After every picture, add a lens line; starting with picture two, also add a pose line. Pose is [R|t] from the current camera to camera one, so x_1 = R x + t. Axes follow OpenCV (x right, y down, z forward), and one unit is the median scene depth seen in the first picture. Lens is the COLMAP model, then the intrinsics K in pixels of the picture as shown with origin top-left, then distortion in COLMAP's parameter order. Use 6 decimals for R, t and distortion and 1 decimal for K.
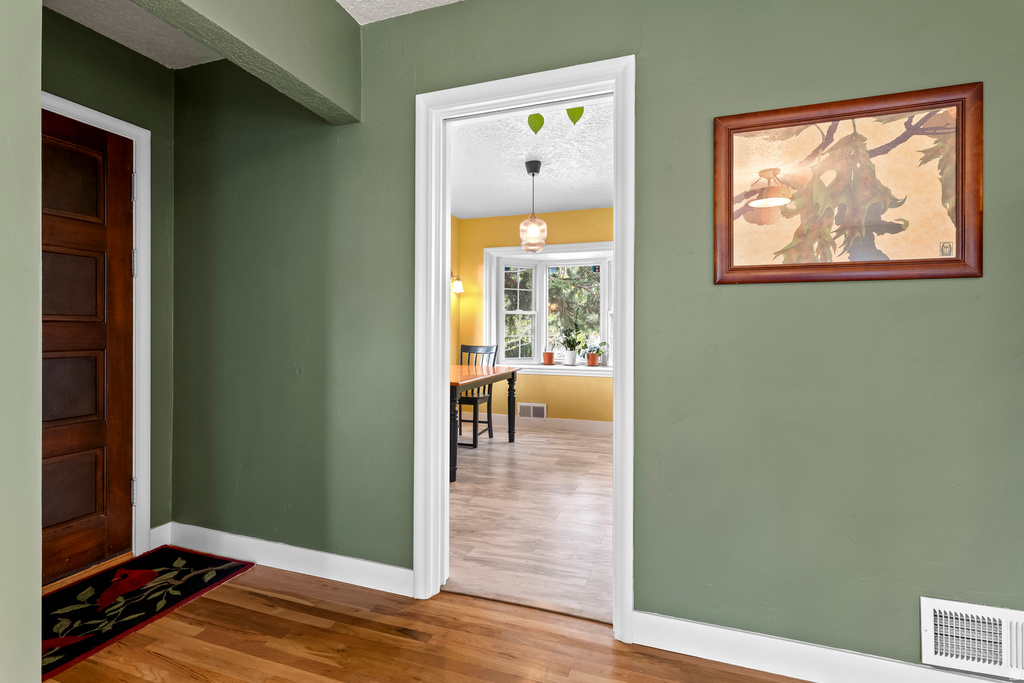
lens RADIAL K [[479.3, 0, 510.5], [0, 479.3, 334.9], [0, 0, 1]] dist [-0.002730, -0.000218]
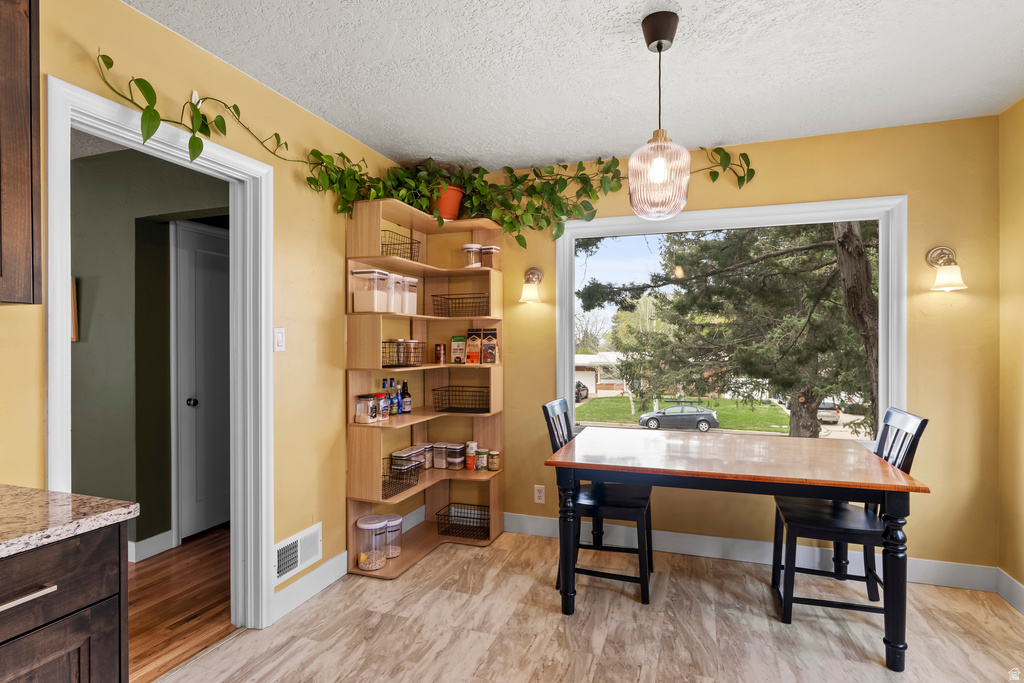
lens RADIAL K [[528.2, 0, 514.3], [0, 528.2, 342.3], [0, 0, 1]] dist [-0.013383, 0.000132]
pose [[0.004742, -0.003498, -0.999983, 0.374521], [-0.006183, 0.999975, -0.003527, -0.037328], [0.999970, 0.006199, 0.004721, 0.583722]]
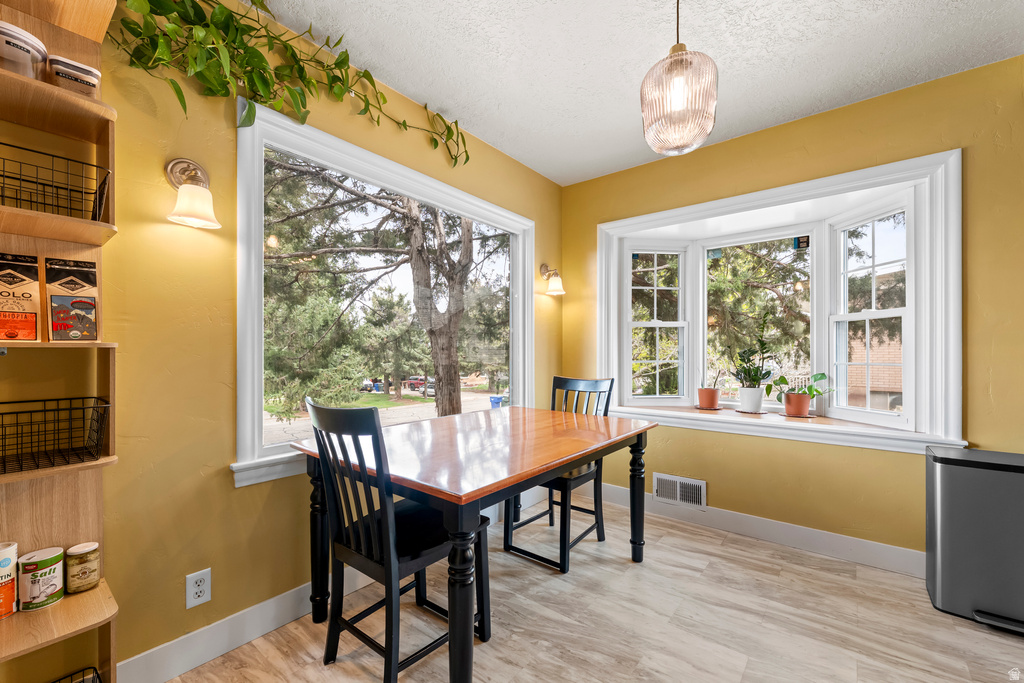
lens RADIAL K [[419.1, 0, 510.1], [0, 419.1, 353.3], [0, 0, 1]] dist [0.001516, -0.000669]
pose [[0.940647, -0.003399, -0.339370, 0.024728], [0.002368, 0.999991, -0.003452, -0.007255], [0.339379, 0.002443, 0.940647, 0.433420]]
